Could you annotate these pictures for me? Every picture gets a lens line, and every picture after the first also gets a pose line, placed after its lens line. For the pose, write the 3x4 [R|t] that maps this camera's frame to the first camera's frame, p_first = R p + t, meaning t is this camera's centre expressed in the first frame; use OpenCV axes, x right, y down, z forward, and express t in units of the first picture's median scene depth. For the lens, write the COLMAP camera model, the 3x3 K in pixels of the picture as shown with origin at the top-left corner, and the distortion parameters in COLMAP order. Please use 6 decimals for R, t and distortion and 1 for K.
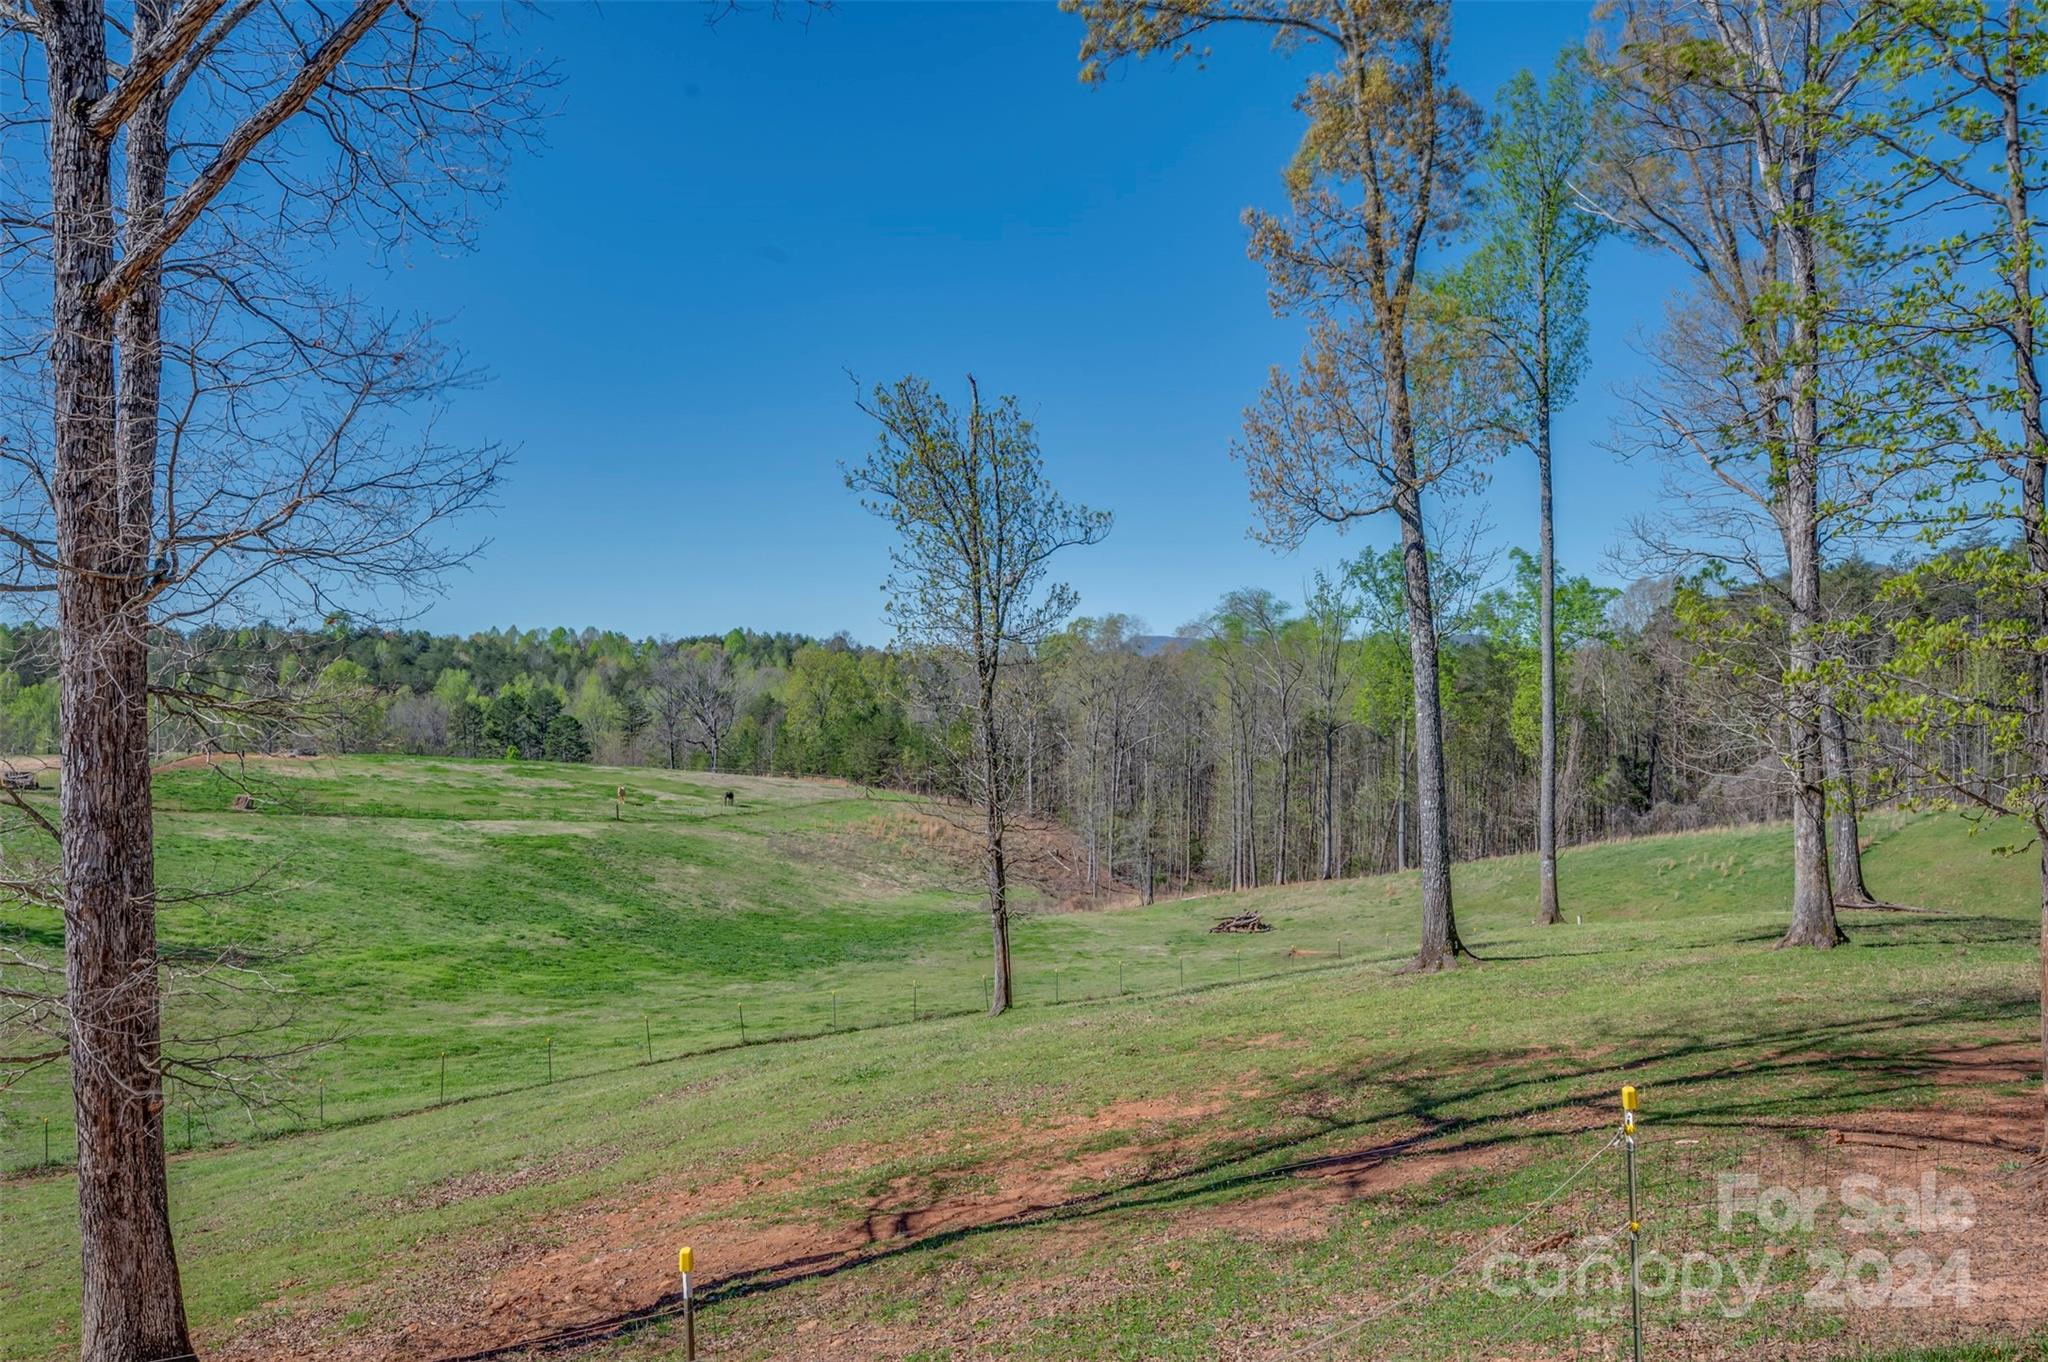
lens RADIAL K [[1606.0, 0, 1024.8], [0, 1606.0, 683.7], [0, 0, 1]] dist [-0.001921, -0.001789]
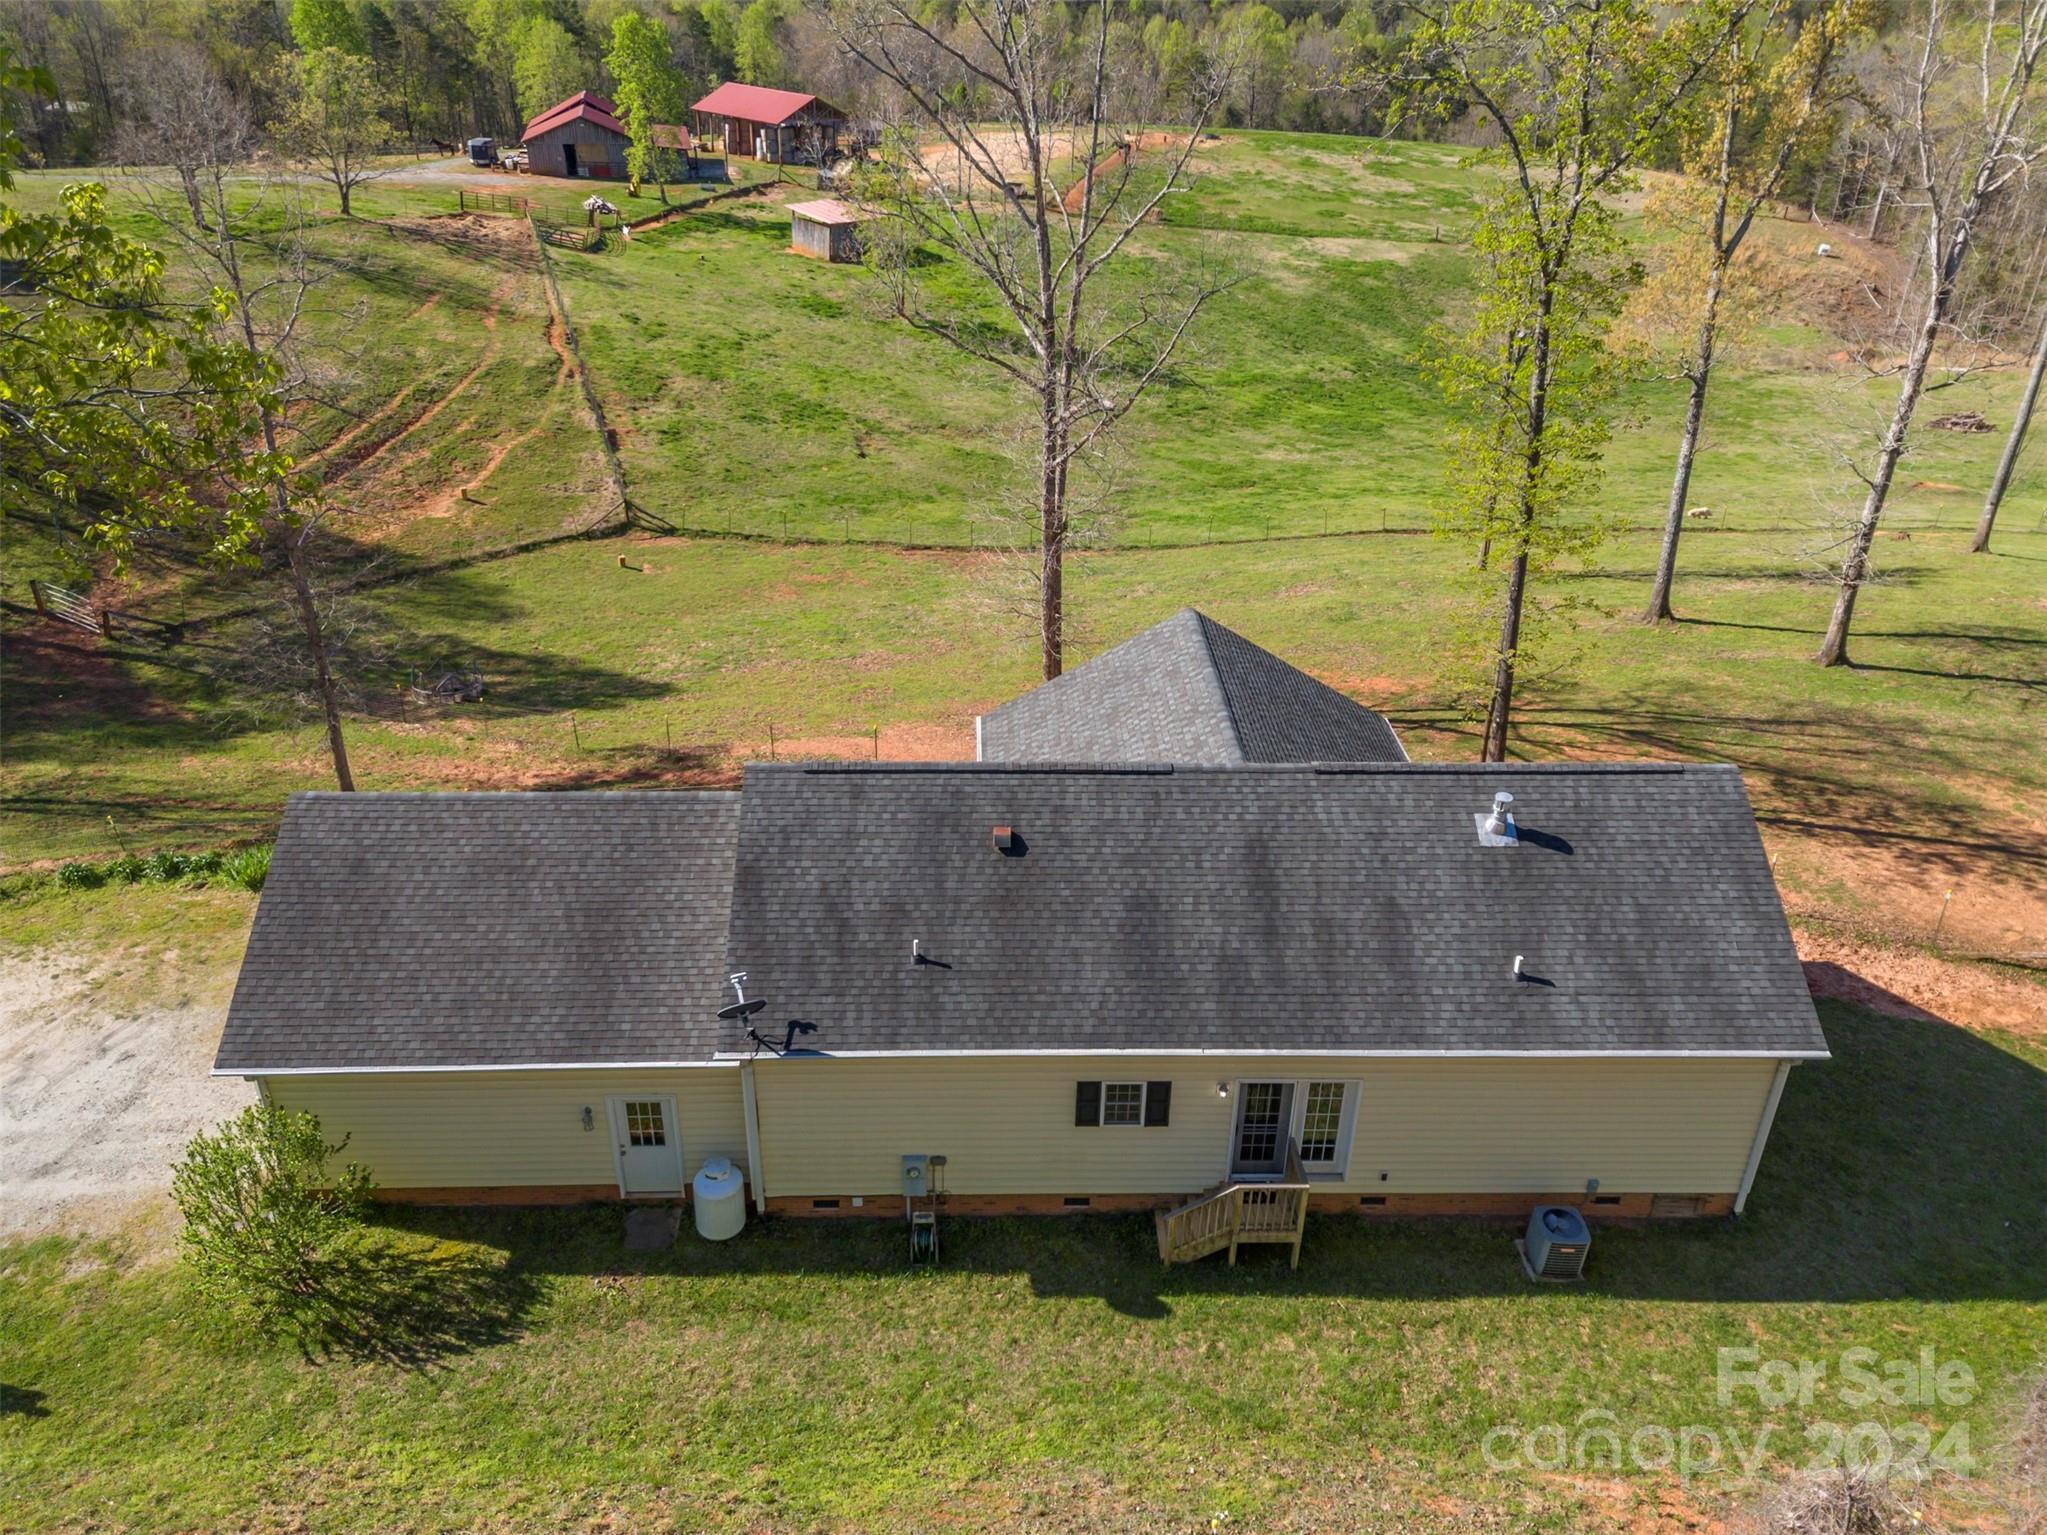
lens RADIAL K [[1479.8, 0, 1022.1], [0, 1479.8, 763.7], [0, 0, 1]] dist [0.005107, 0.000775]
pose [[0.850896, 0.263200, -0.454644, 0.131035], [-0.014684, 0.877017, 0.480235, -0.144623], [0.525129, -0.401954, 0.750115, -0.224576]]
